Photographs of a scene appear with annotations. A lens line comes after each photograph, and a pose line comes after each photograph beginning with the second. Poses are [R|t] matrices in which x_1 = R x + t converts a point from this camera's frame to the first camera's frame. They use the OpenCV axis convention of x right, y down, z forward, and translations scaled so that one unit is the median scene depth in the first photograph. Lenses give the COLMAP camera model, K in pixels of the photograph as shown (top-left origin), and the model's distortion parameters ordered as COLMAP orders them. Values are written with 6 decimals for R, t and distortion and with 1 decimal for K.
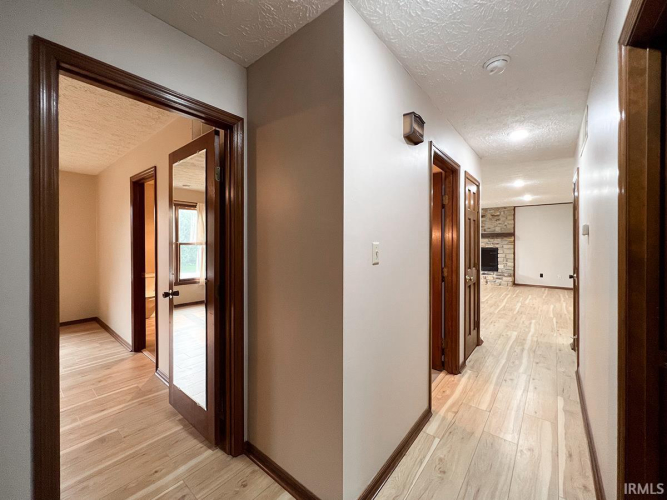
lens RADIAL K [[271.3, 0, 334.0], [0, 271.3, 244.1], [0, 0, 1]] dist [0.006606, 0.000413]
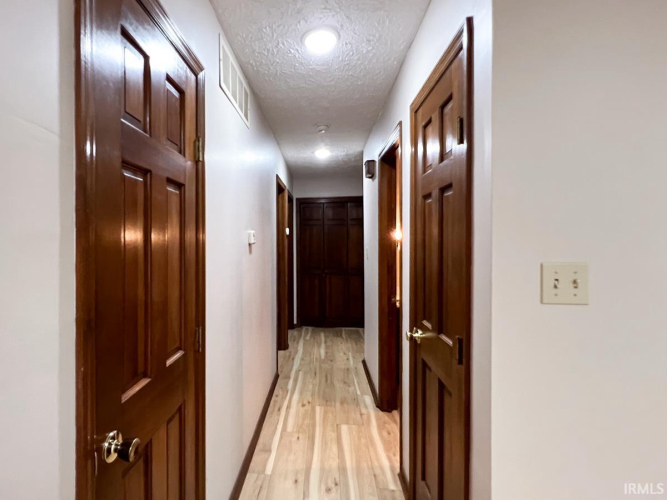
lens RADIAL K [[331.4, 0, 333.5], [0, 331.4, 245.9], [0, 0, 1]] dist [-0.005826, 0.002341]
pose [[-0.758738, 0.008793, -0.651337, 1.325391], [-0.000299, 0.999904, 0.013846, -0.036588], [0.651396, 0.010700, -0.758663, 1.855010]]
